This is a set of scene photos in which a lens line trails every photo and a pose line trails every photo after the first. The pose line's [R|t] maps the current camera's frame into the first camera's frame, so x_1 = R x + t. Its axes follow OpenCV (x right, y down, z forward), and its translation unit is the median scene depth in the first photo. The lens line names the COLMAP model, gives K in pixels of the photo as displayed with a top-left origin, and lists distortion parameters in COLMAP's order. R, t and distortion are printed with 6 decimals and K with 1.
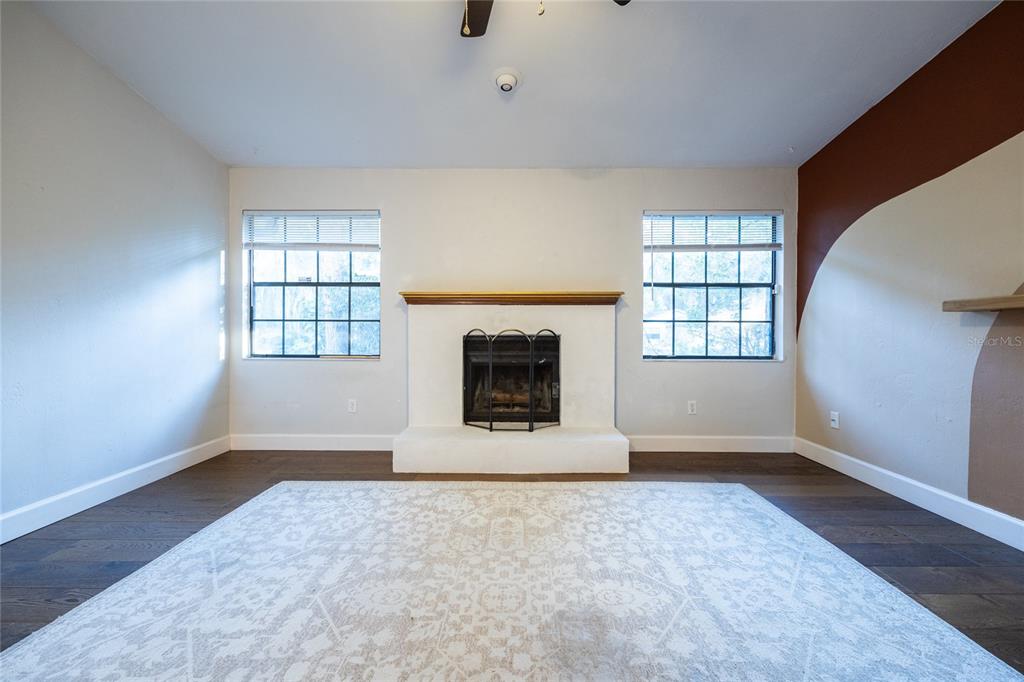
lens RADIAL K [[412.7, 0, 521.9], [0, 412.7, 338.3], [0, 0, 1]] dist [-0.001906, -0.000371]
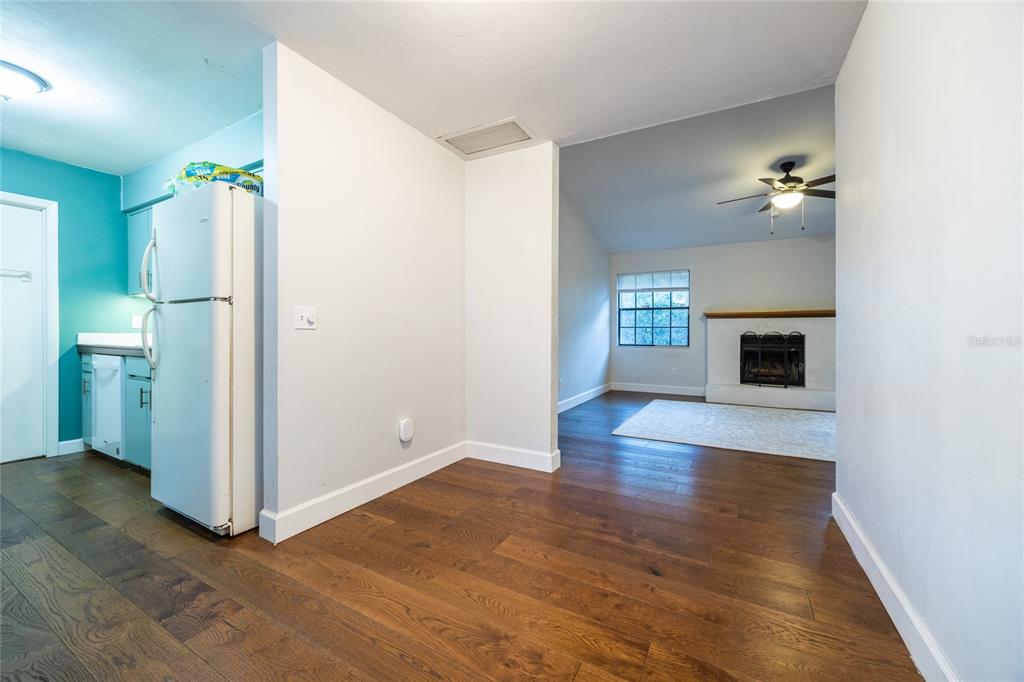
lens RADIAL K [[397.3, 0, 512.6], [0, 397.3, 336.3], [0, 0, 1]] dist [-0.003064, -0.000333]
pose [[0.865816, 0.003236, -0.500353, -0.144481], [-0.007151, 0.999957, -0.005908, 0.017193], [0.500312, 0.008693, 0.865802, -1.104085]]
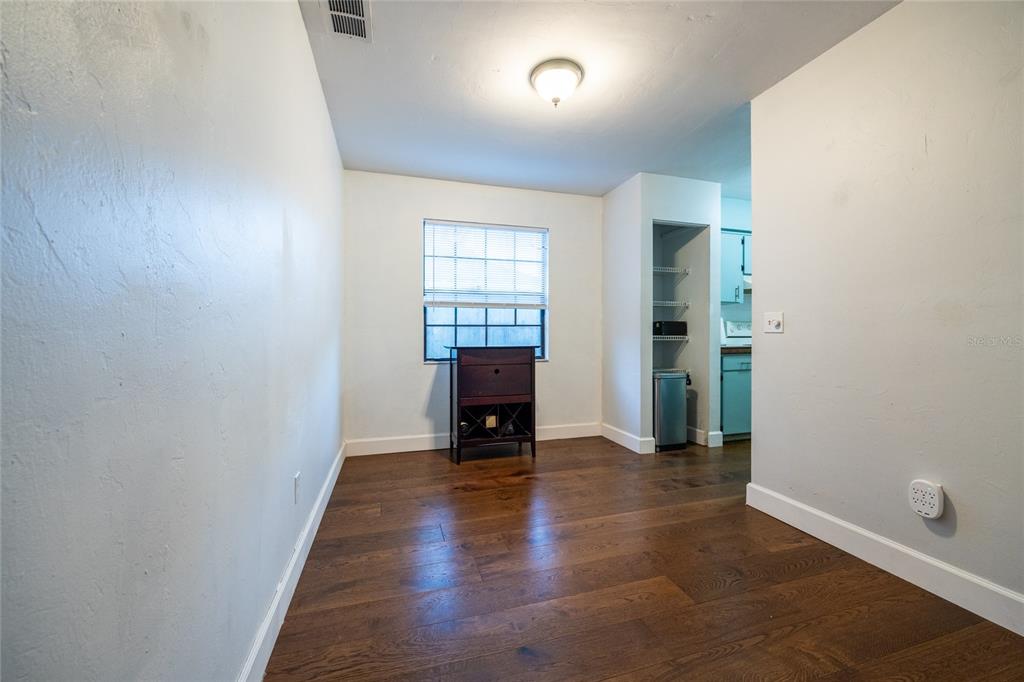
lens RADIAL K [[397.3, 0, 512.9], [0, 397.3, 335.0], [0, 0, 1]] dist [-0.003064, -0.000333]
pose [[-0.961295, -0.001284, -0.275518, -0.121026], [-0.005925, 0.999854, 0.016012, 0.001144], [0.275457, 0.017024, -0.961163, -0.215596]]
